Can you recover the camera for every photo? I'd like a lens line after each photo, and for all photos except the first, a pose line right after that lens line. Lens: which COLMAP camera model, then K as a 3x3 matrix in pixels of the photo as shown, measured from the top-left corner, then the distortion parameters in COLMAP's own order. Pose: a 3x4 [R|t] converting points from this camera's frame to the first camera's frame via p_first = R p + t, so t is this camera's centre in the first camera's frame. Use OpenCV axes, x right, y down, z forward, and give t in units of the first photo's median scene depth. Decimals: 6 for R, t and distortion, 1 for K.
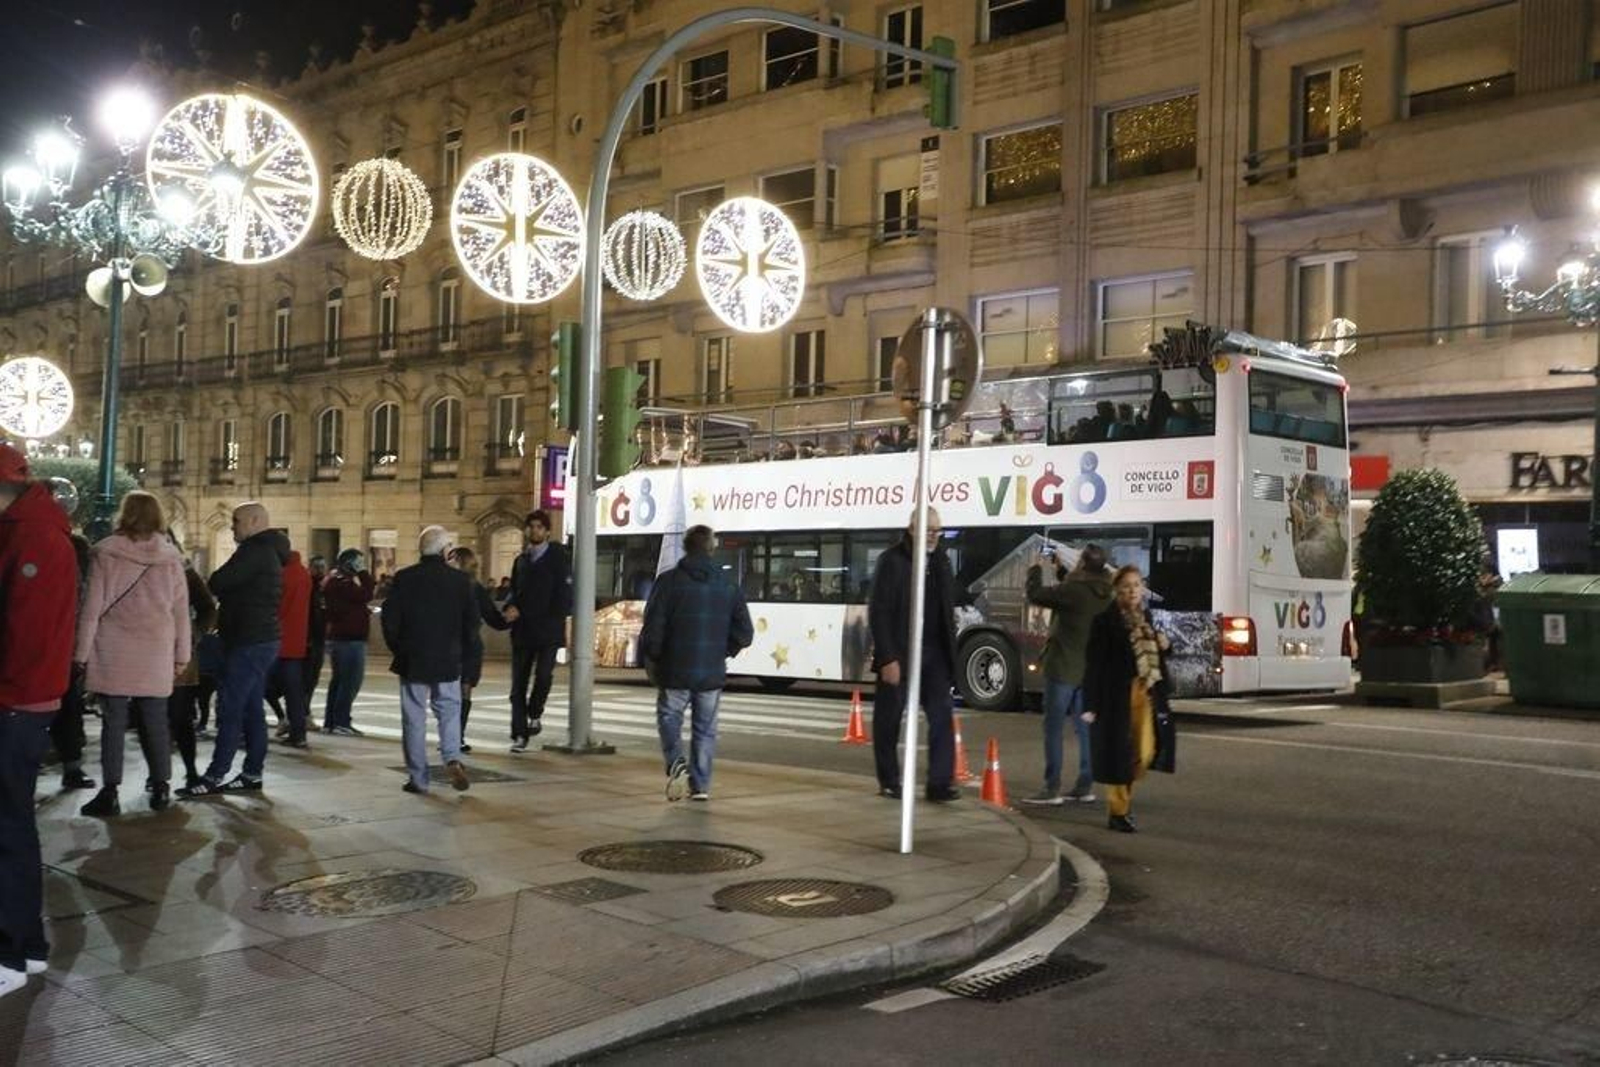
lens RADIAL K [[1631.7, 0, 805.5], [0, 1631.7, 552.4], [0, 0, 1]] dist [0.001066, 0.103614]
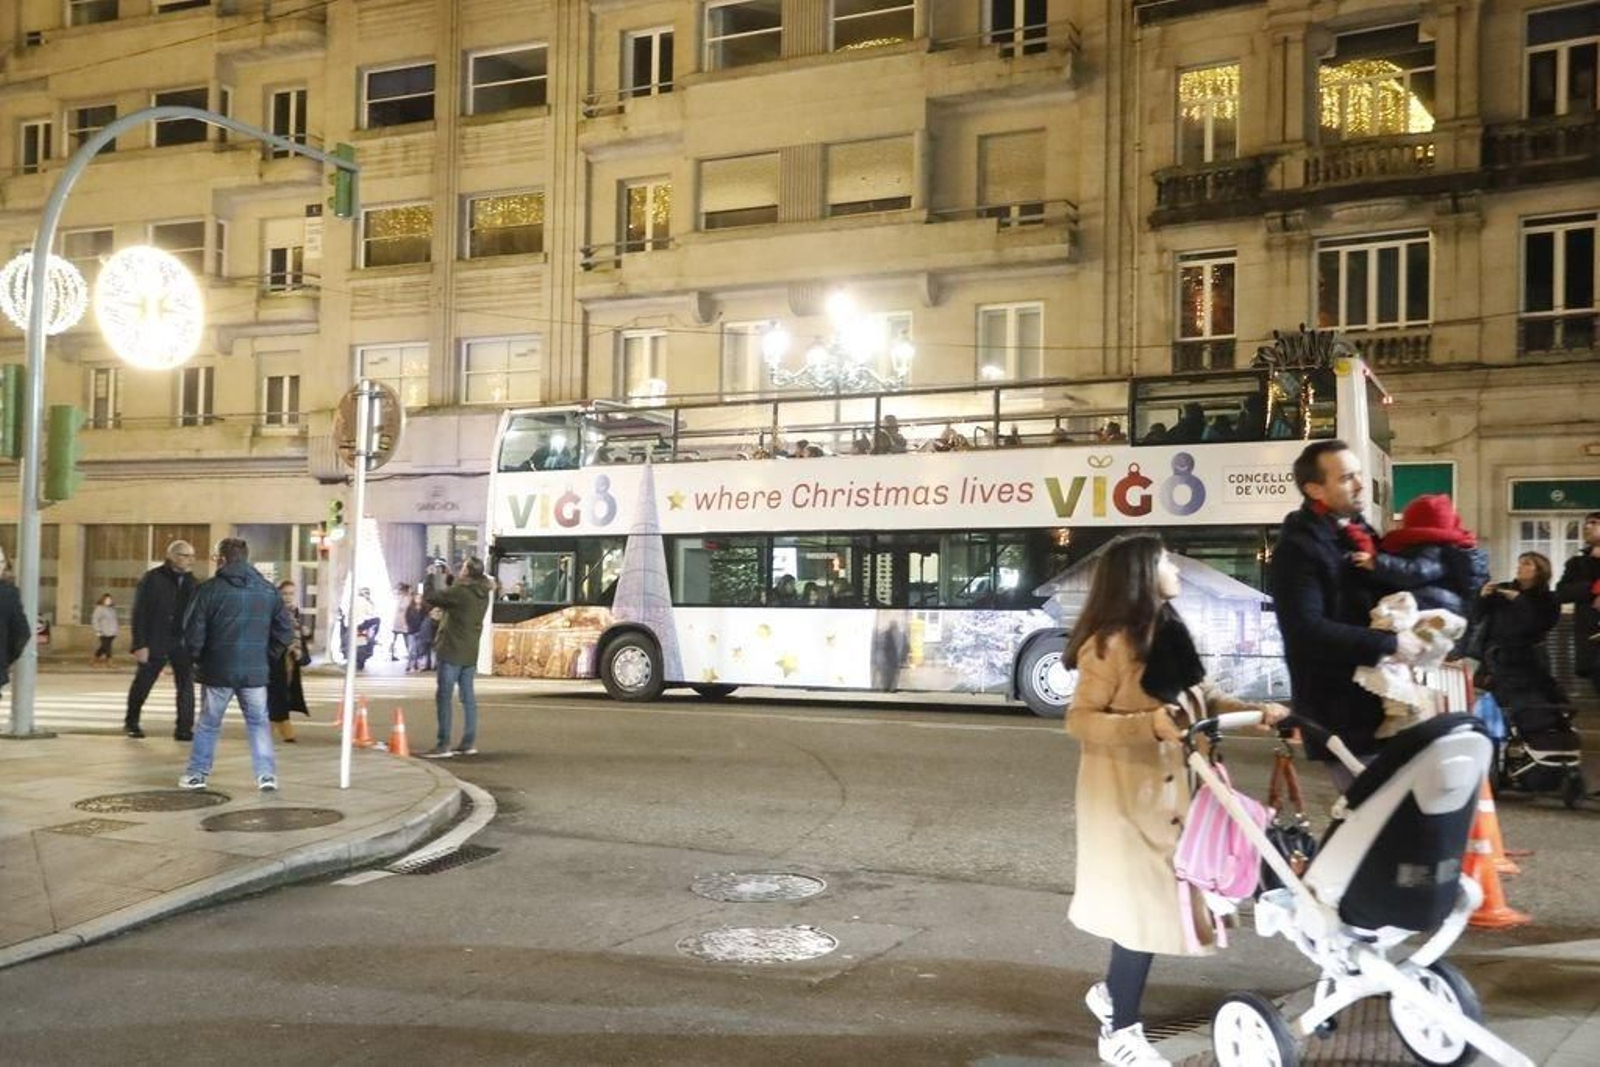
lens RADIAL K [[1562.9, 0, 800.0], [0, 1562.9, 533.5], [0, 0, 1]] dist [0.008308, 0.095071]
pose [[0.917412, 0.006798, 0.397882, -0.050077], [0.002292, 0.999747, -0.022365, 0.002698], [-0.397933, 0.021430, 0.917164, -0.151303]]
